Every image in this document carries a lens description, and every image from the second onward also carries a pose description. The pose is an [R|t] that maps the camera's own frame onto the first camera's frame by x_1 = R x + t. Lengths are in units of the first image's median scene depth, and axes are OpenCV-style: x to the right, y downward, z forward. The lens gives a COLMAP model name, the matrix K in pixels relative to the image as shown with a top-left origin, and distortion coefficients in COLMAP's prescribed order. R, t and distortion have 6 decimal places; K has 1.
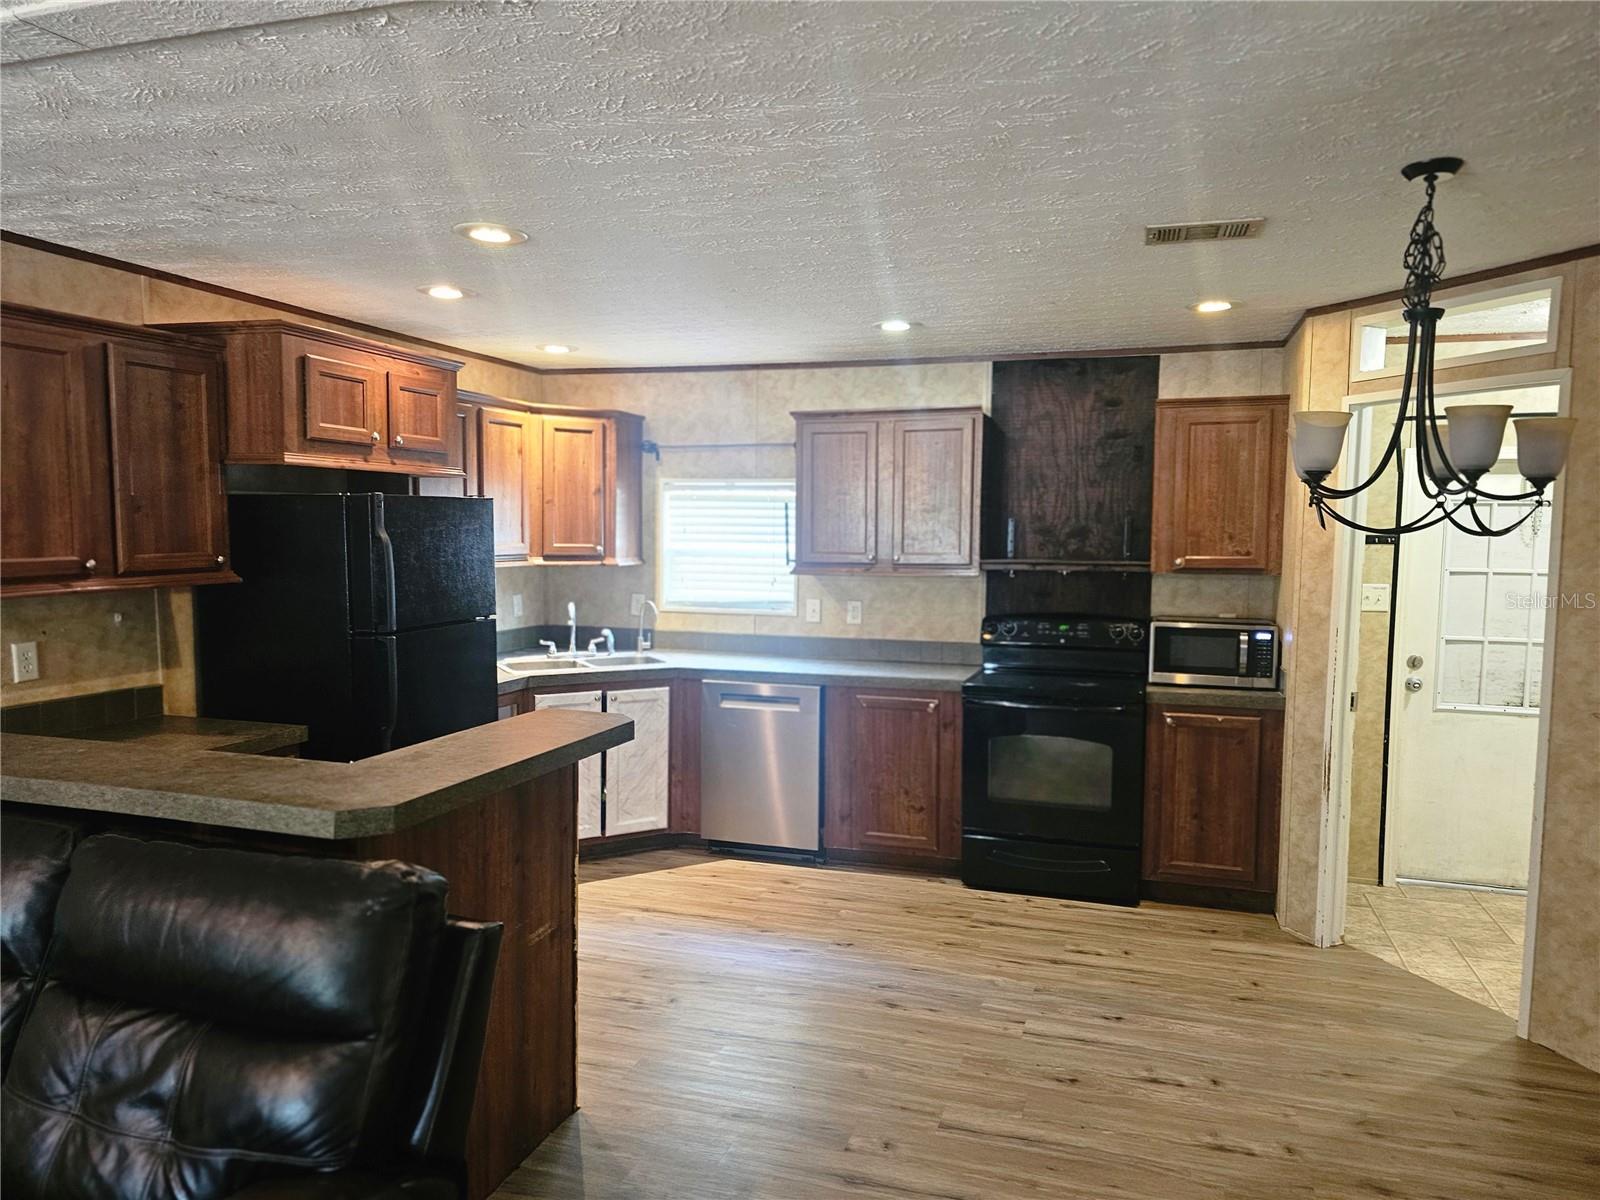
lens RADIAL K [[1080.3, 0, 827.2], [0, 1080.3, 604.6], [0, 0, 1]] dist [0.055293, -0.057556]
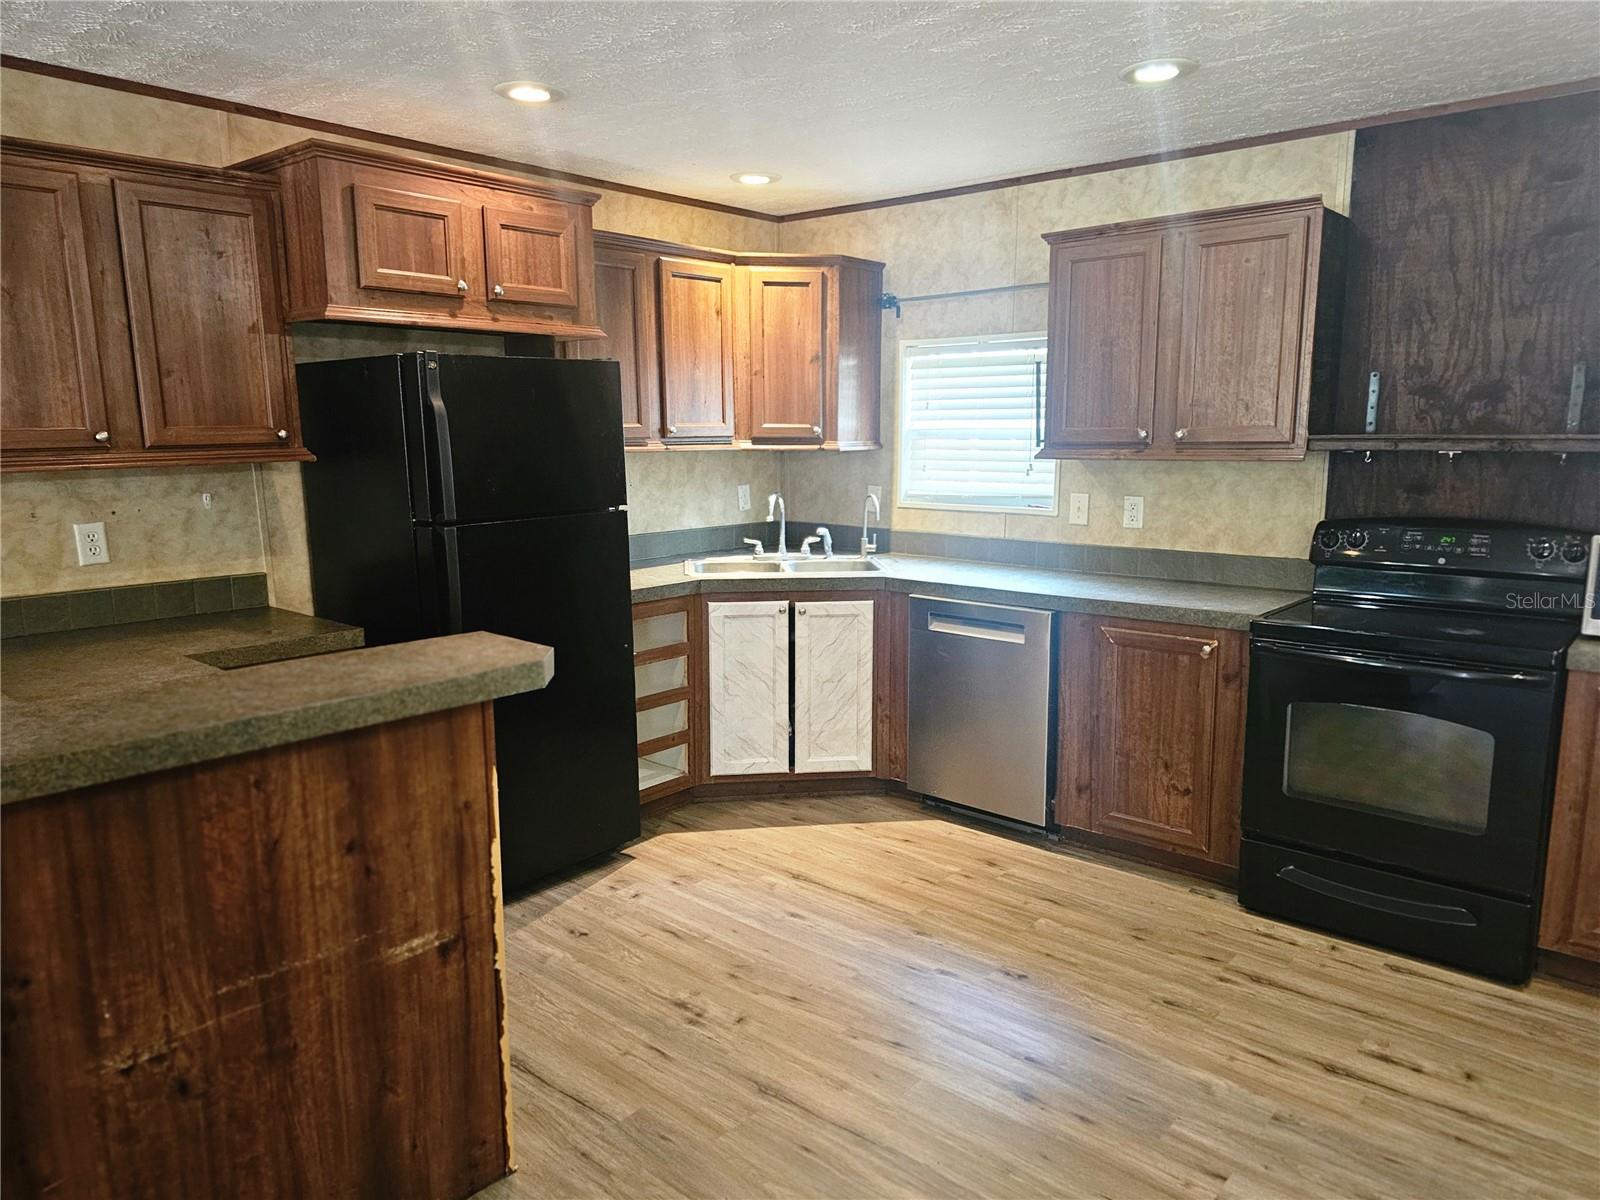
lens RADIAL K [[1080.3, 0, 820.5], [0, 1080.3, 604.5], [0, 0, 1]] dist [0.055293, -0.057556]
pose [[0.917629, 0.052257, -0.393986, 0.161459], [-0.015837, 0.995339, 0.095133, 0.003916], [0.397121, -0.081057, 0.914180, 0.302074]]
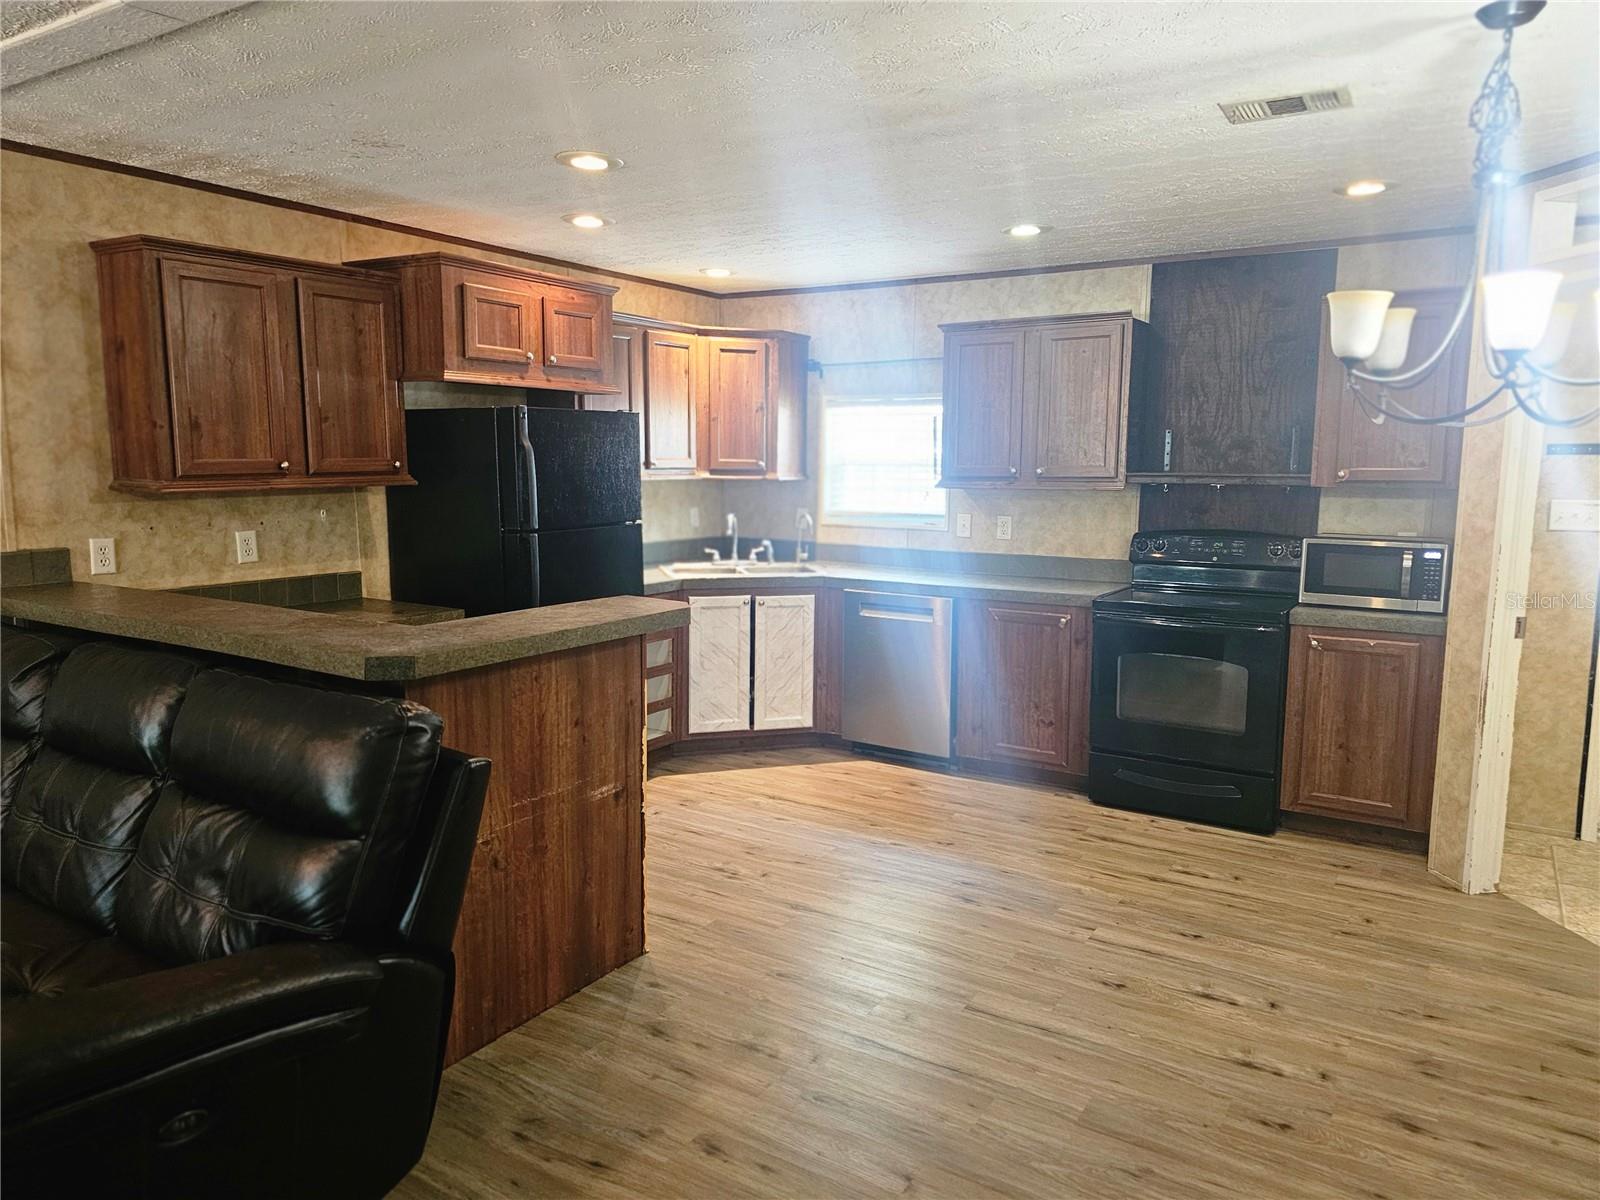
lens RADIAL K [[1080.3, 0, 823.0], [0, 1080.3, 588.8], [0, 0, 1]] dist [0.055293, -0.057556]
pose [[0.967672, 0.028797, -0.250563, 0.148540], [-0.016504, 0.998561, 0.051025, 0.020356], [0.251671, -0.045240, 0.966755, -0.010907]]
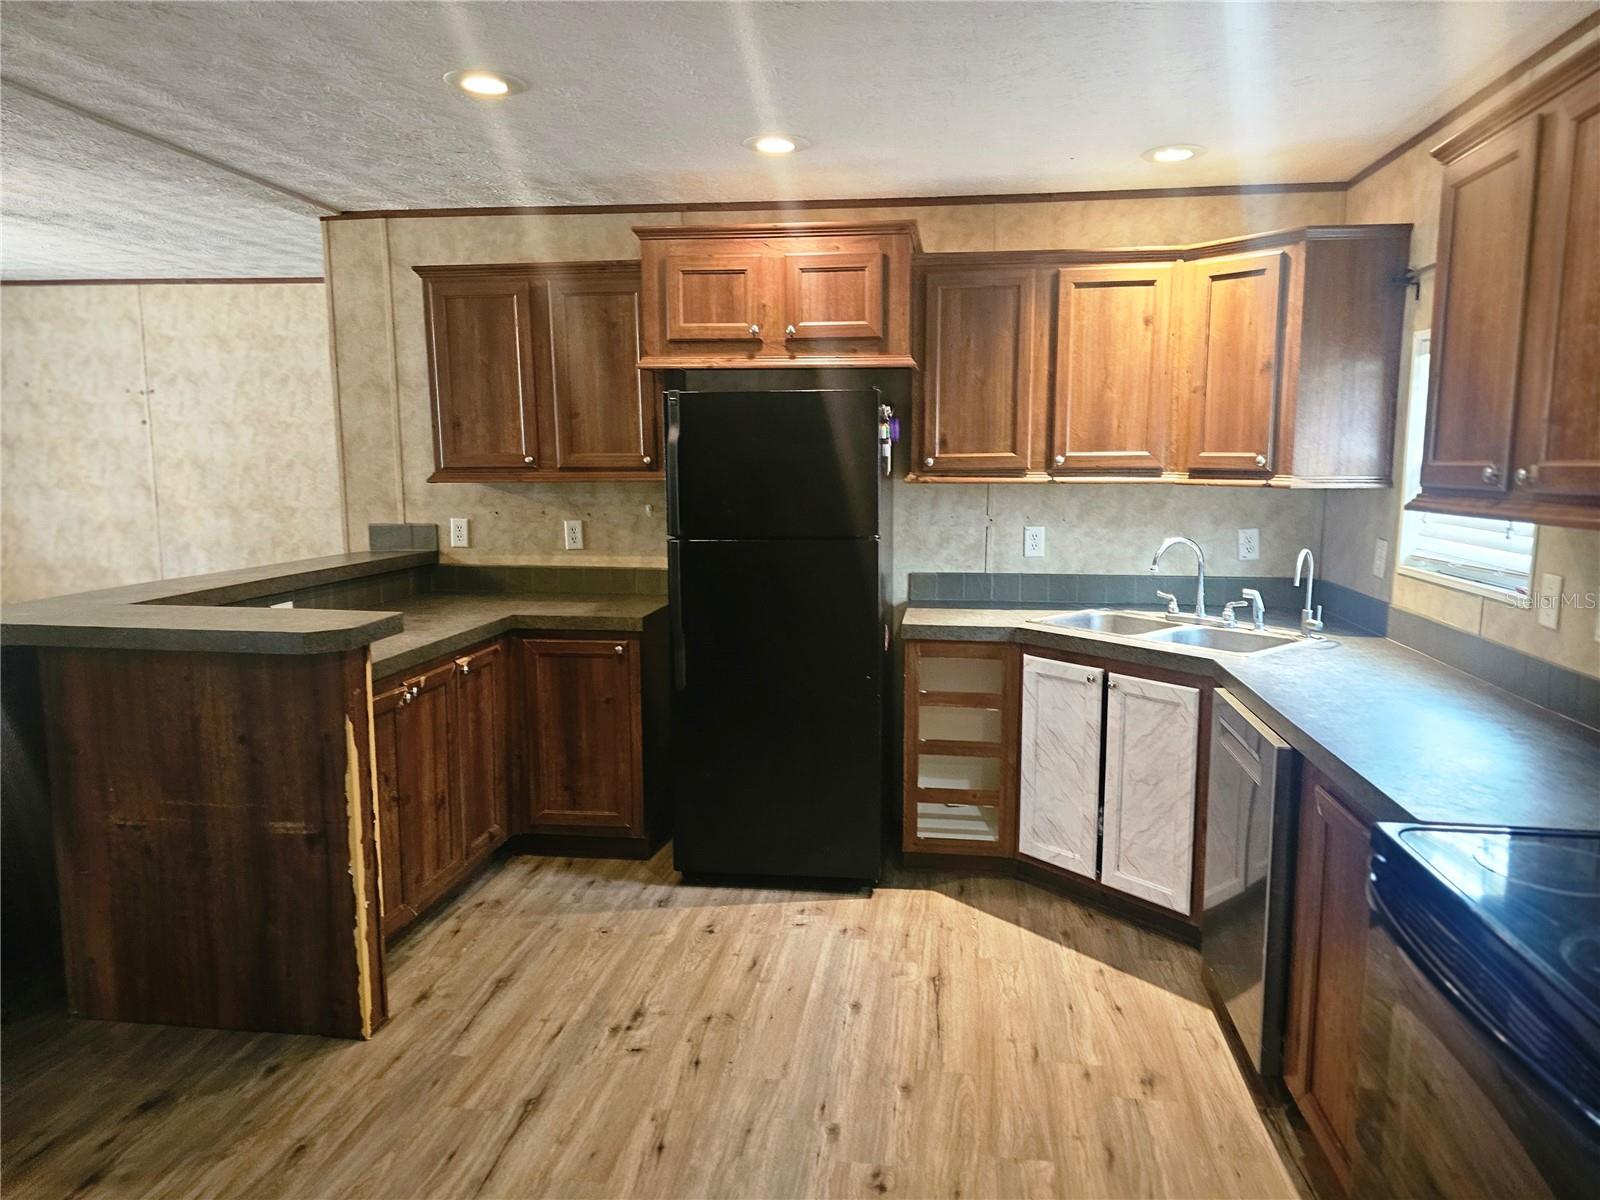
lens RADIAL K [[1080.3, 0, 815.2], [0, 1080.3, 602.0], [0, 0, 1]] dist [0.055293, -0.057556]
pose [[0.164697, 0.122820, -0.978668, 0.484836], [-0.072065, 0.991064, 0.112248, -0.028642], [0.983708, 0.052041, 0.172076, 0.828054]]
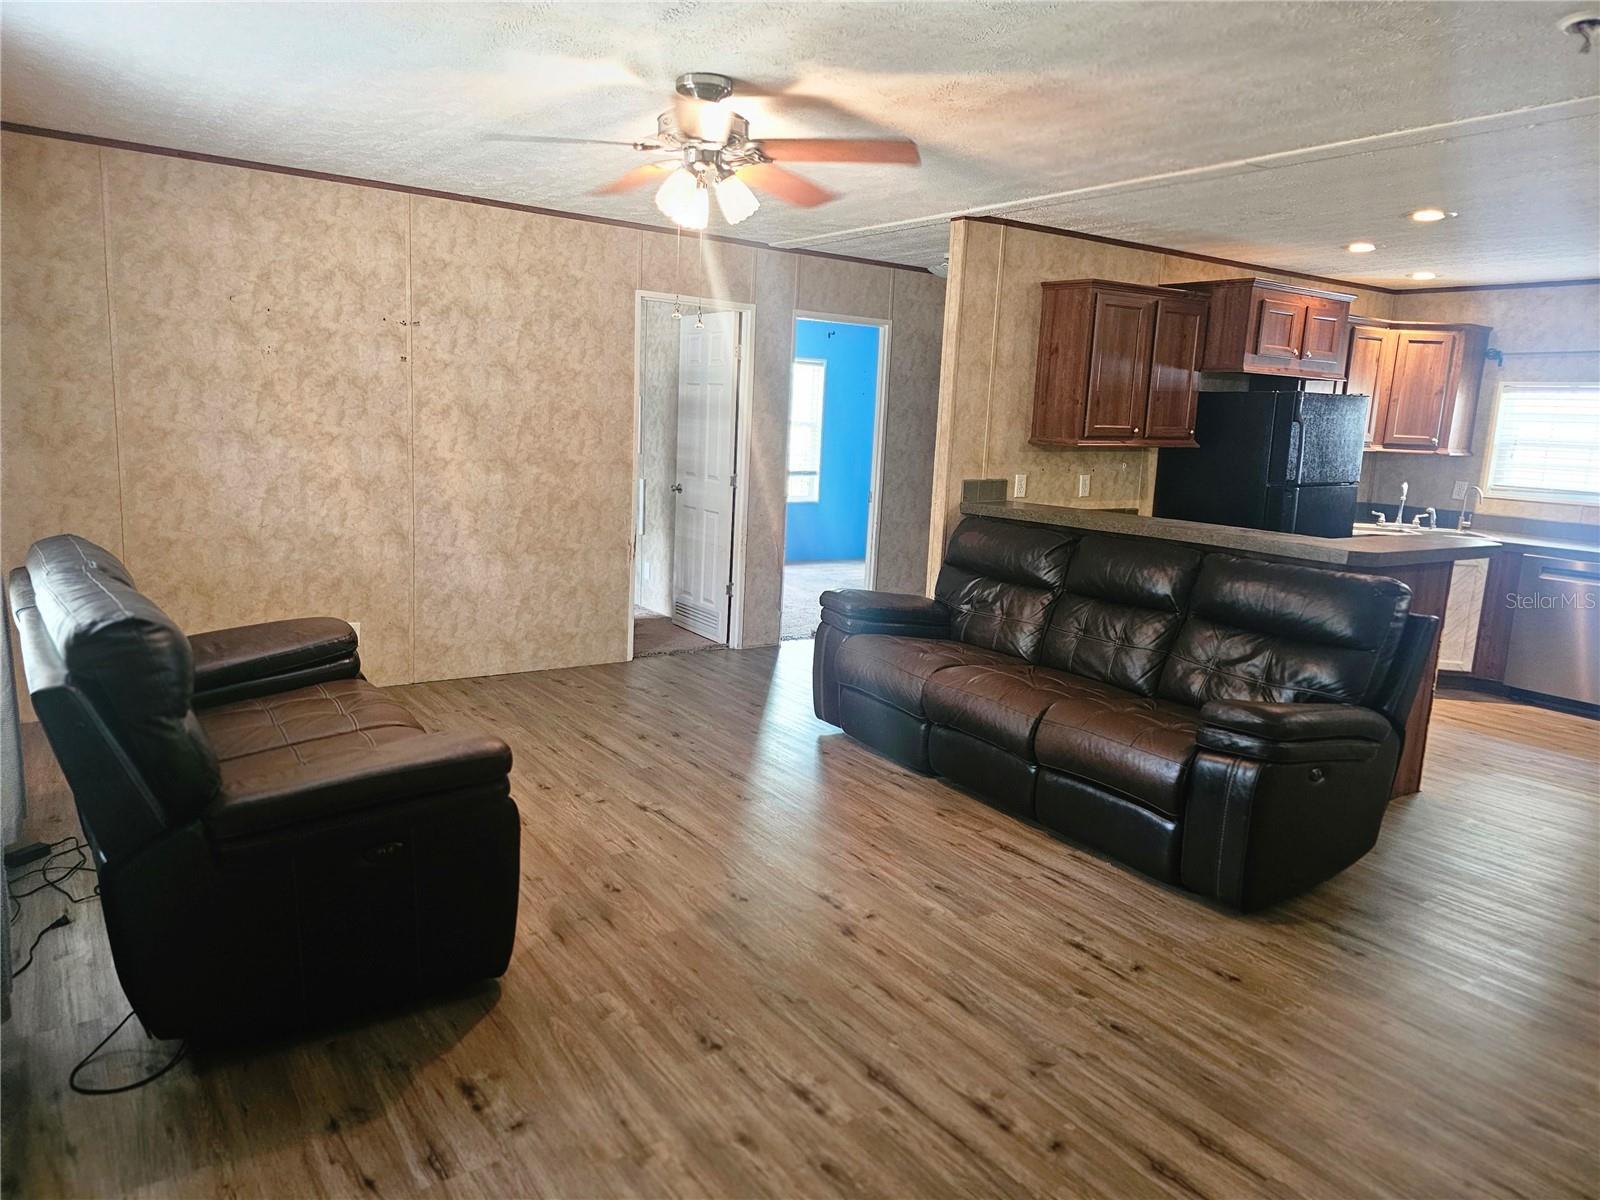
lens RADIAL K [[1080.3, 0, 785.5], [0, 1080.3, 593.9], [0, 0, 1]] dist [0.055293, -0.057556]
pose [[0.782309, 0.125748, -0.610065, -0.013733], [-0.079277, 0.991546, 0.102720, 0.064850], [0.617825, -0.031994, 0.785665, -0.532598]]
